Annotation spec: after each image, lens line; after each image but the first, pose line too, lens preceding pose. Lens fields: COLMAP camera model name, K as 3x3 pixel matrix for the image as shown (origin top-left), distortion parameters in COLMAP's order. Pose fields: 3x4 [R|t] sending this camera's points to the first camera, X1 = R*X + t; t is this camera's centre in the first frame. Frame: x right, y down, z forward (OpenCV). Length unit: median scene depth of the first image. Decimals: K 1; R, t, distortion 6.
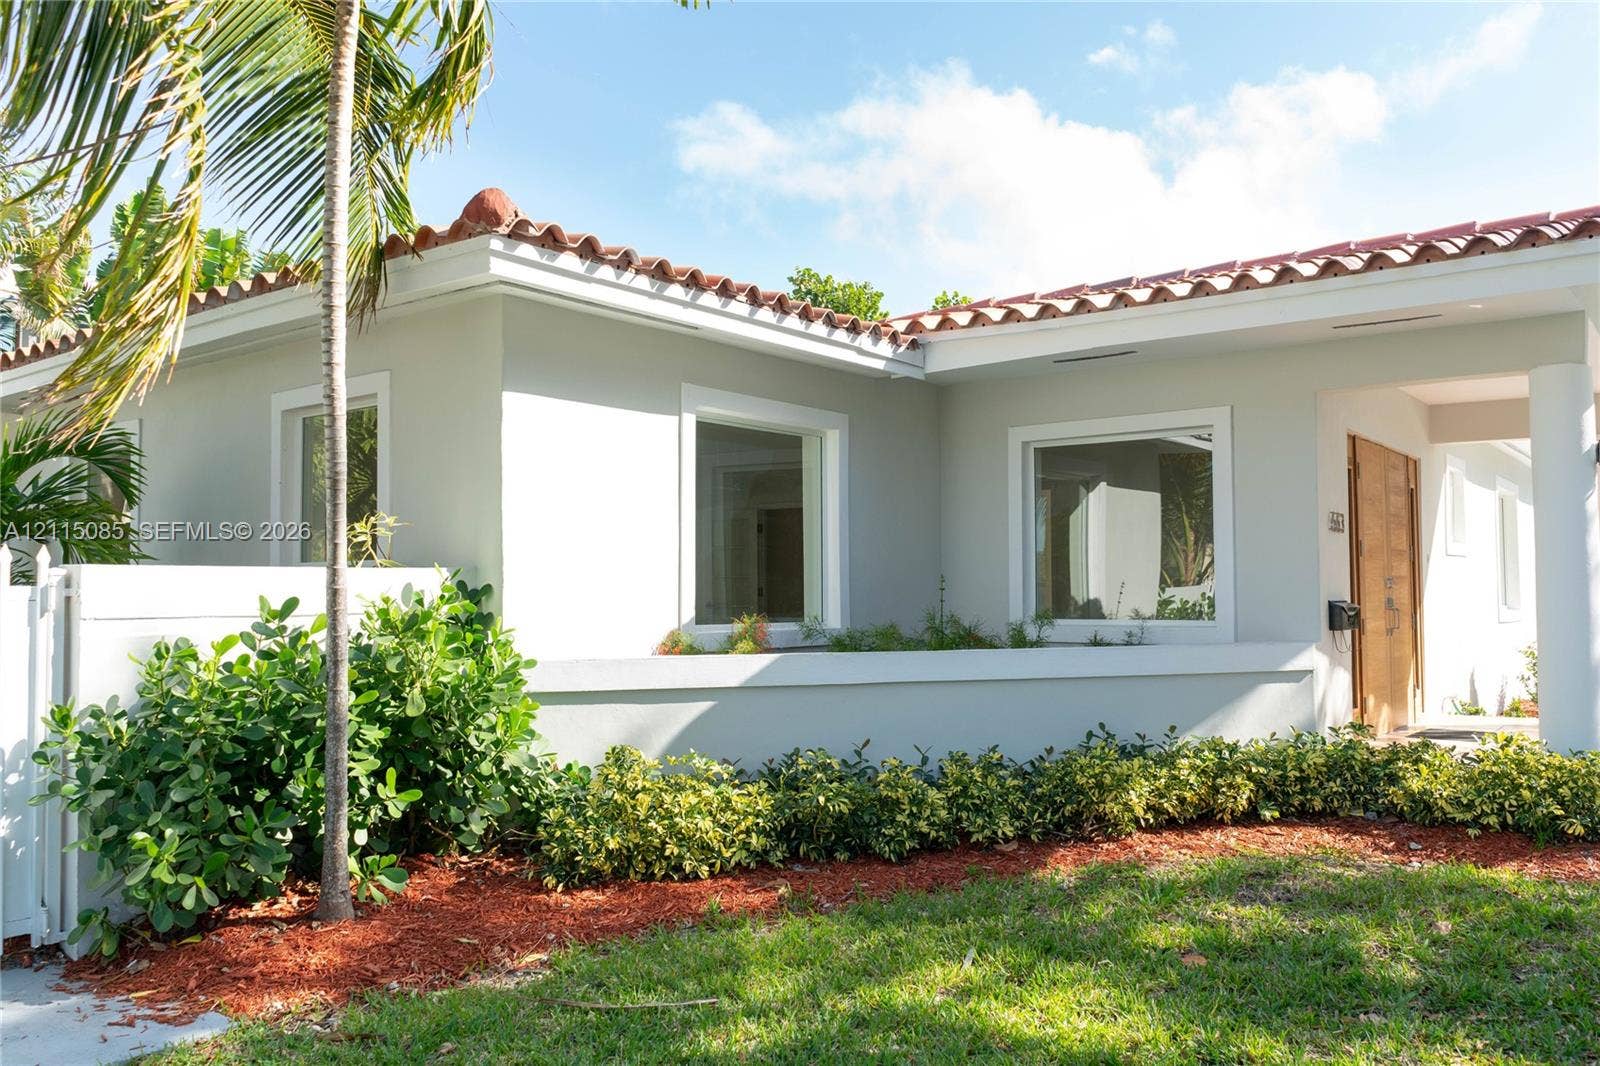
lens RADIAL K [[1268.6, 0, 769.8], [0, 1268.6, 542.6], [0, 0, 1]] dist [0.001191, 0.003126]
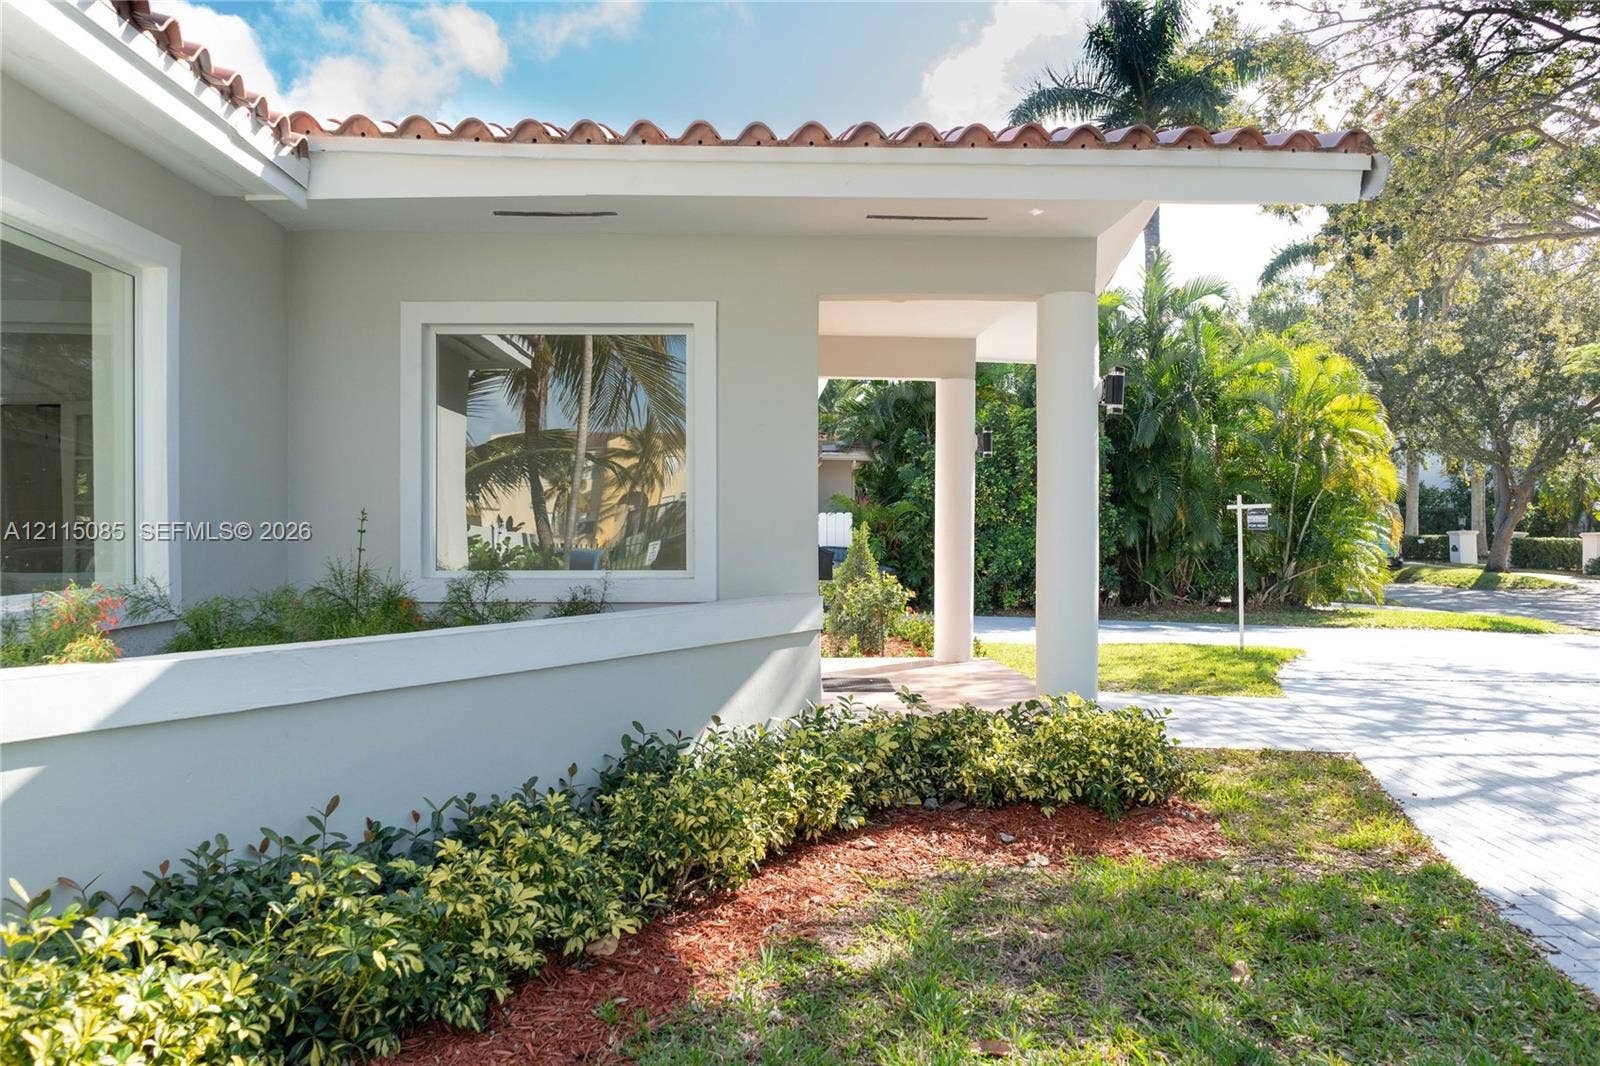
lens RADIAL K [[1224.5, 0, 800.0], [0, 1224.5, 533.0], [0, 0, 1]] dist [-0.028330, 0.004128]
pose [[0.749382, 0.000646, 0.662138, -0.130903], [-0.032800, 0.998808, 0.036148, 0.009160], [-0.661325, -0.048806, 0.748510, 0.457639]]
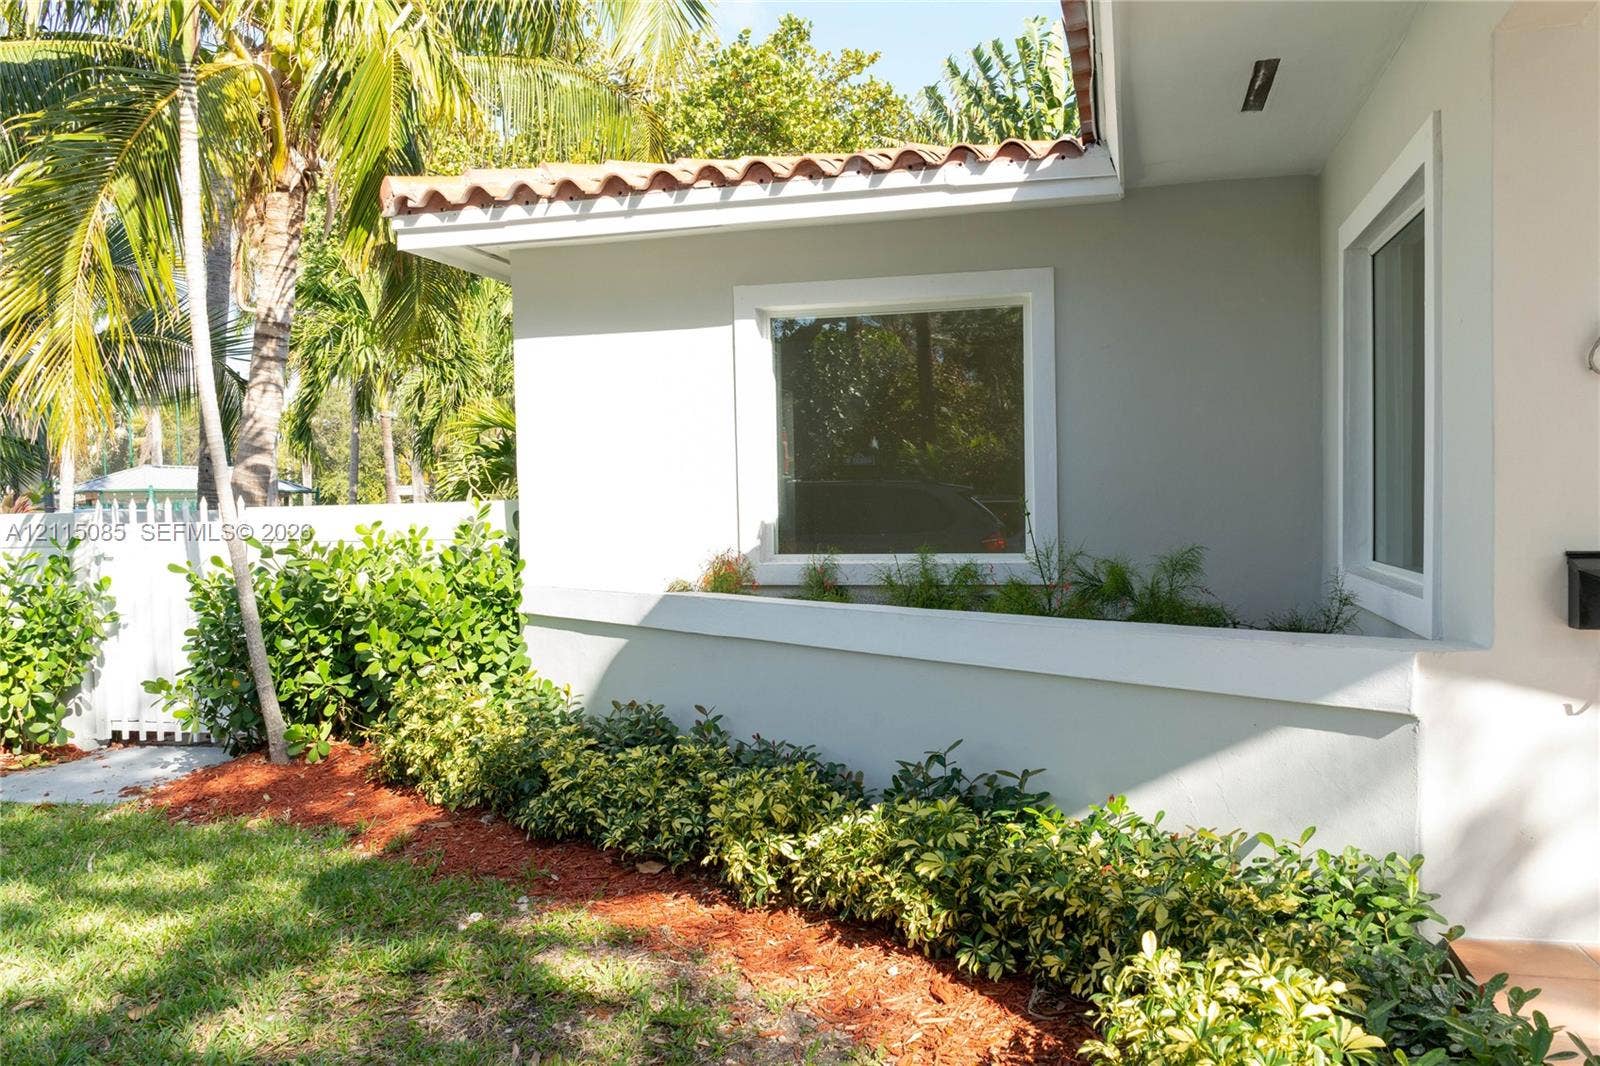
lens RADIAL K [[1268.6, 0, 769.8], [0, 1268.6, 542.6], [0, 0, 1]] dist [0.001191, 0.003126]
pose [[0.388515, 0.026408, -0.921064, 0.845892], [0.053573, 0.997251, 0.051190, 0.010086], [0.919884, -0.069232, 0.386033, 0.731684]]
